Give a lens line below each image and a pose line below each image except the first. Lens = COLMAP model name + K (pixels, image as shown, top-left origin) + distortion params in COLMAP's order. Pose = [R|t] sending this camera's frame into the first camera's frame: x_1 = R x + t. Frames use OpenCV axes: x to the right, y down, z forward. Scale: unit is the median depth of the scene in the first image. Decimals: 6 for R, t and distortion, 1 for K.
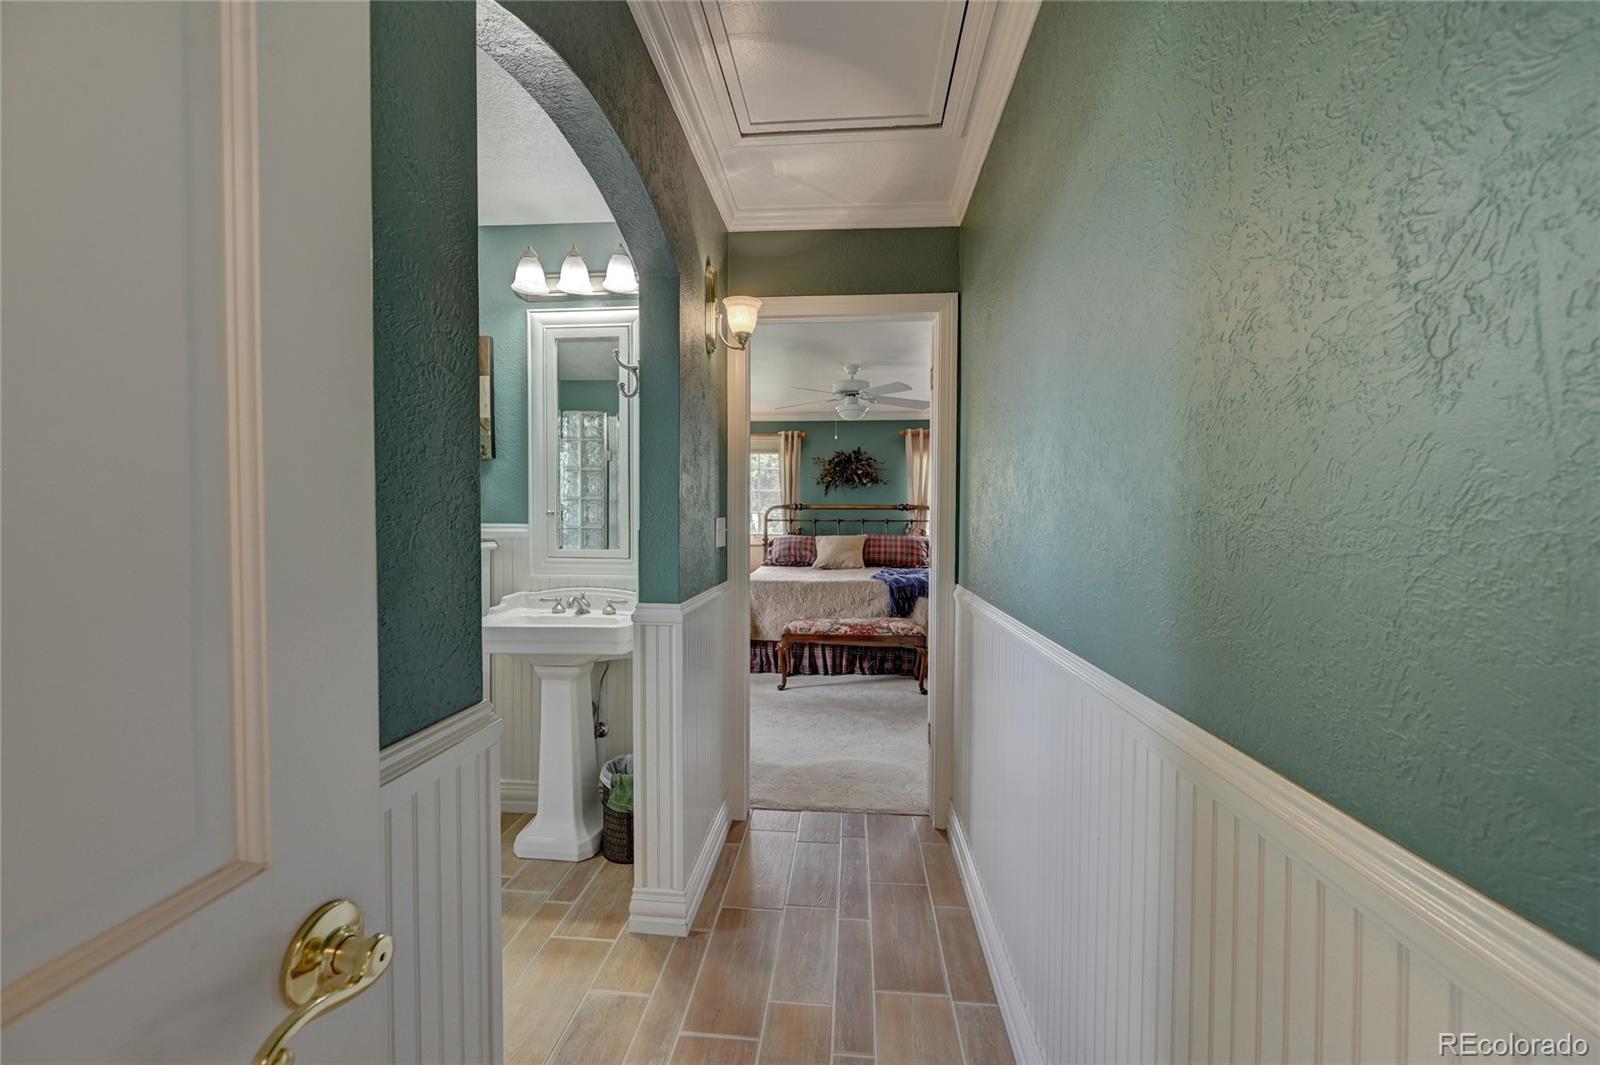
lens RADIAL K [[635.4, 0, 800.0], [0, 635.4, 532.5], [0, 0, 1]] dist [0.001626, 0.000077]
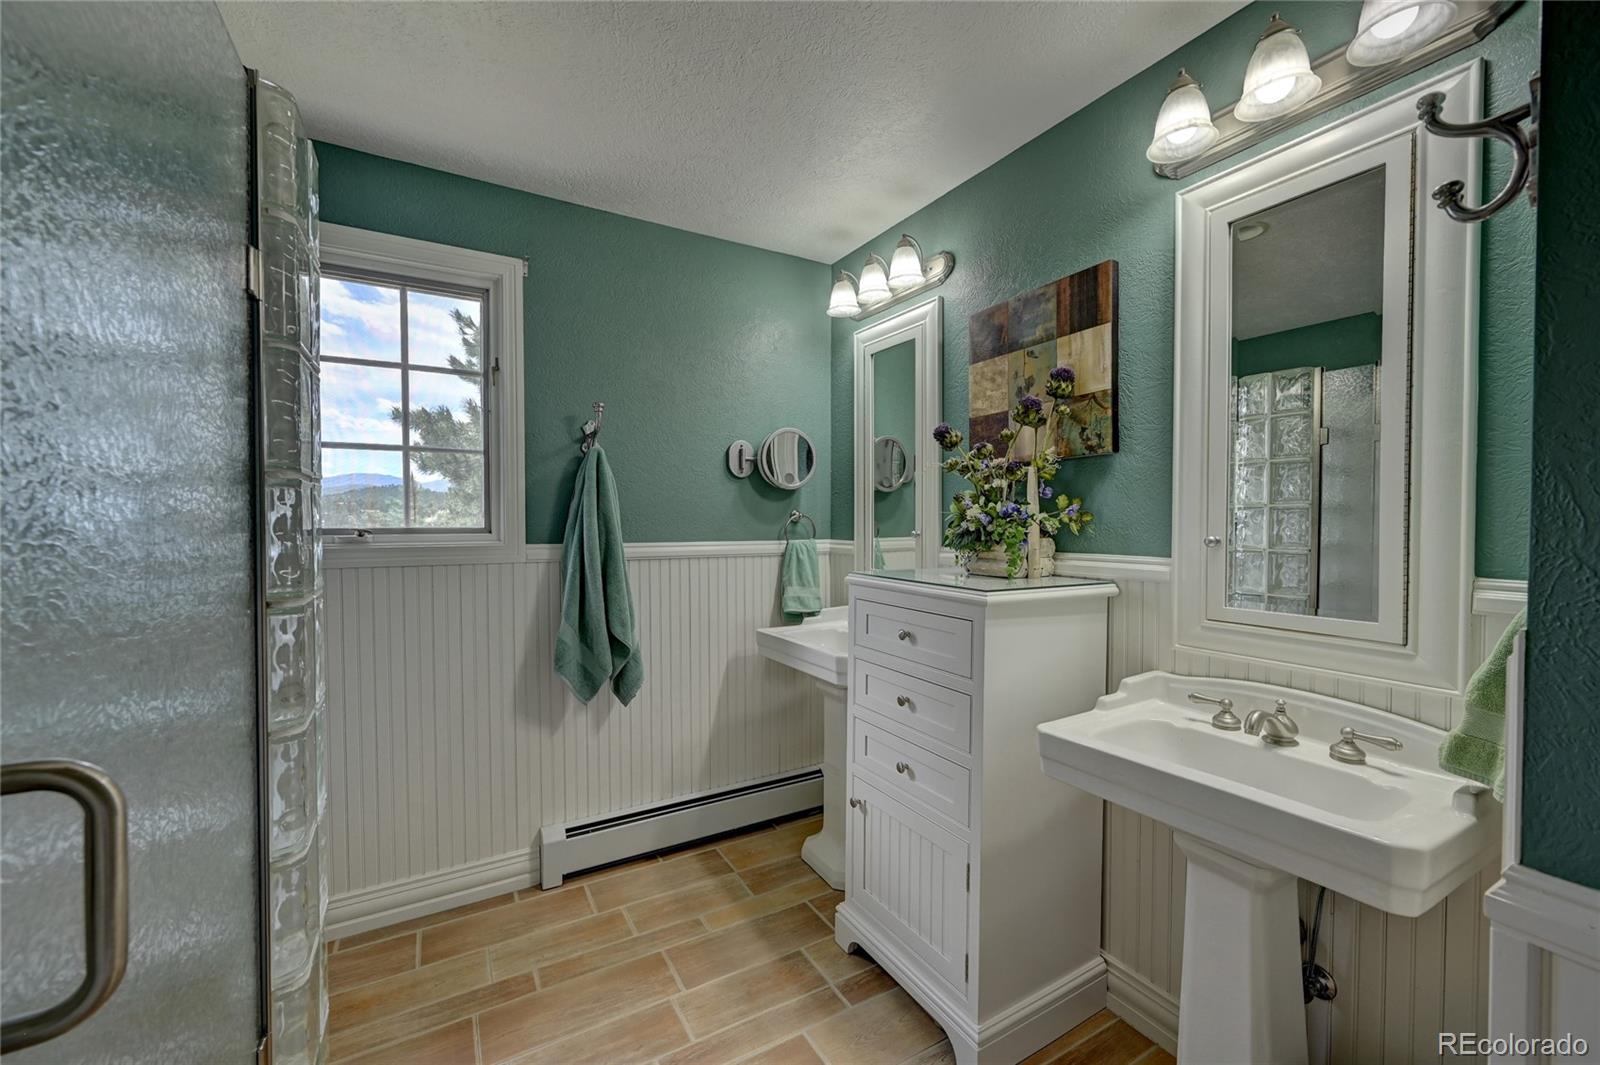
lens RADIAL K [[635.4, 0, 800.0], [0, 635.4, 532.5], [0, 0, 1]] dist [0.001626, 0.000077]
pose [[0.575897, 0.013028, -0.817418, -0.144681], [-0.017740, 0.999837, 0.003437, -0.033528], [0.817329, 0.012521, 0.576035, 0.379597]]
